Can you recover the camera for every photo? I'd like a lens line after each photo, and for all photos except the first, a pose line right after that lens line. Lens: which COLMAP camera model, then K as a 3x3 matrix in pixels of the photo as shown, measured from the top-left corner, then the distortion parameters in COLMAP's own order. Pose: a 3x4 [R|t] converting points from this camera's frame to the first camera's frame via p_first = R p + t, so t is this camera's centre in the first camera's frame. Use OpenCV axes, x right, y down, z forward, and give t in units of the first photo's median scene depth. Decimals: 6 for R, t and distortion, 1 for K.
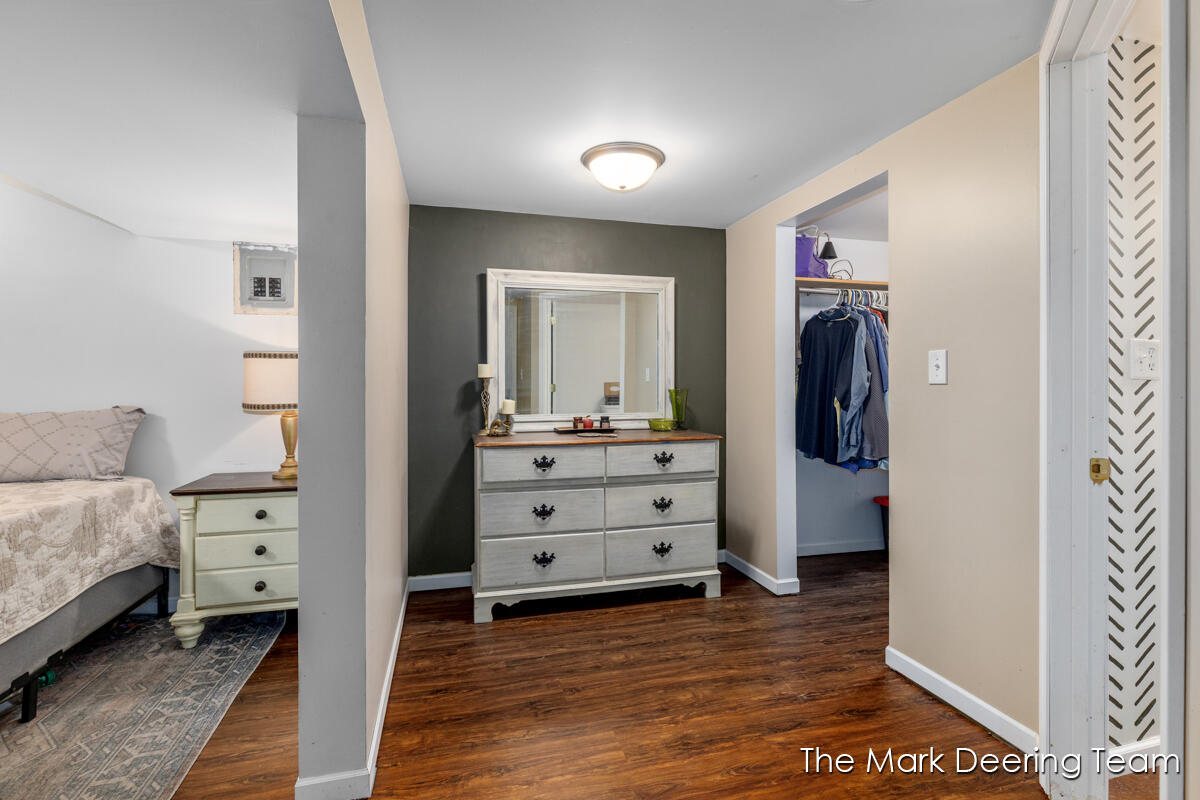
lens RADIAL K [[566.7, 0, 607.9], [0, 566.7, 391.3], [0, 0, 1]] dist [0.003164, 0.002055]
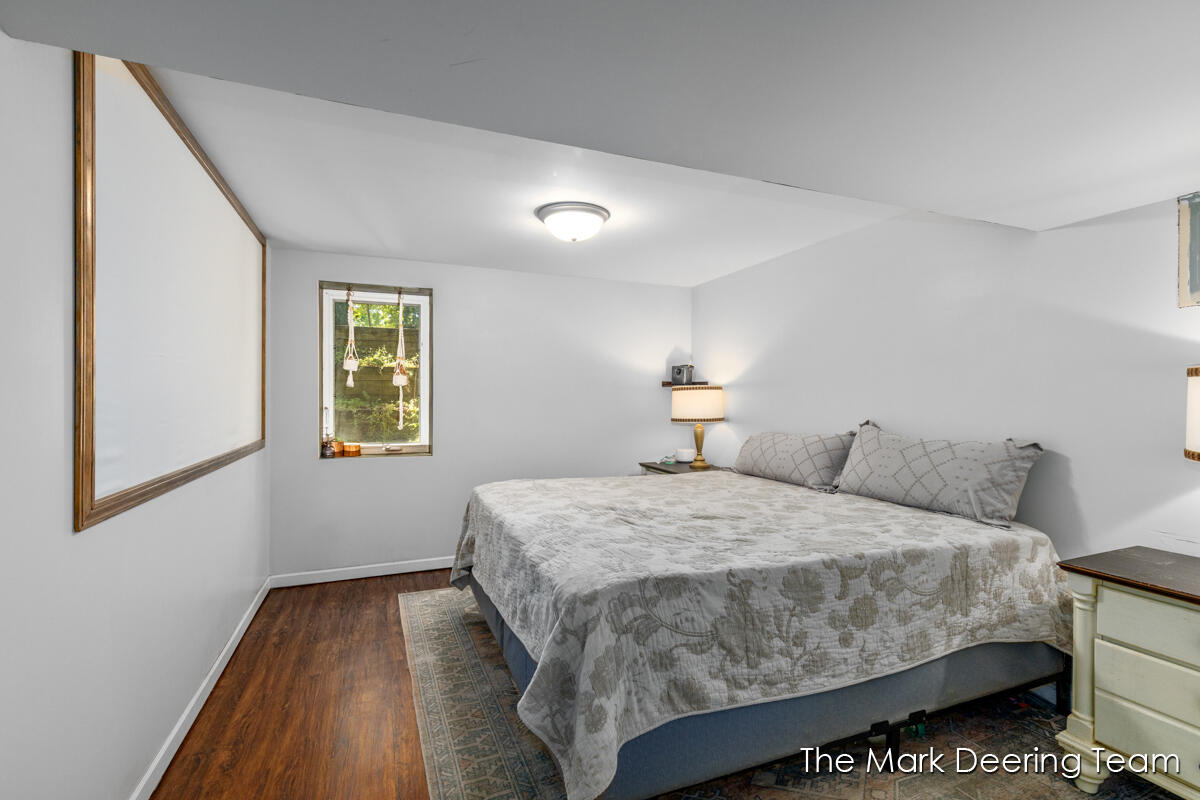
lens RADIAL K [[537.5, 0, 608.5], [0, 537.5, 400.2], [0, 0, 1]] dist [0.011769, -0.001831]
pose [[0.121322, 0.003682, -0.992606, -0.141799], [-0.012406, 0.999921, 0.002193, -0.028390], [0.992536, 0.012049, 0.121358, 0.328672]]
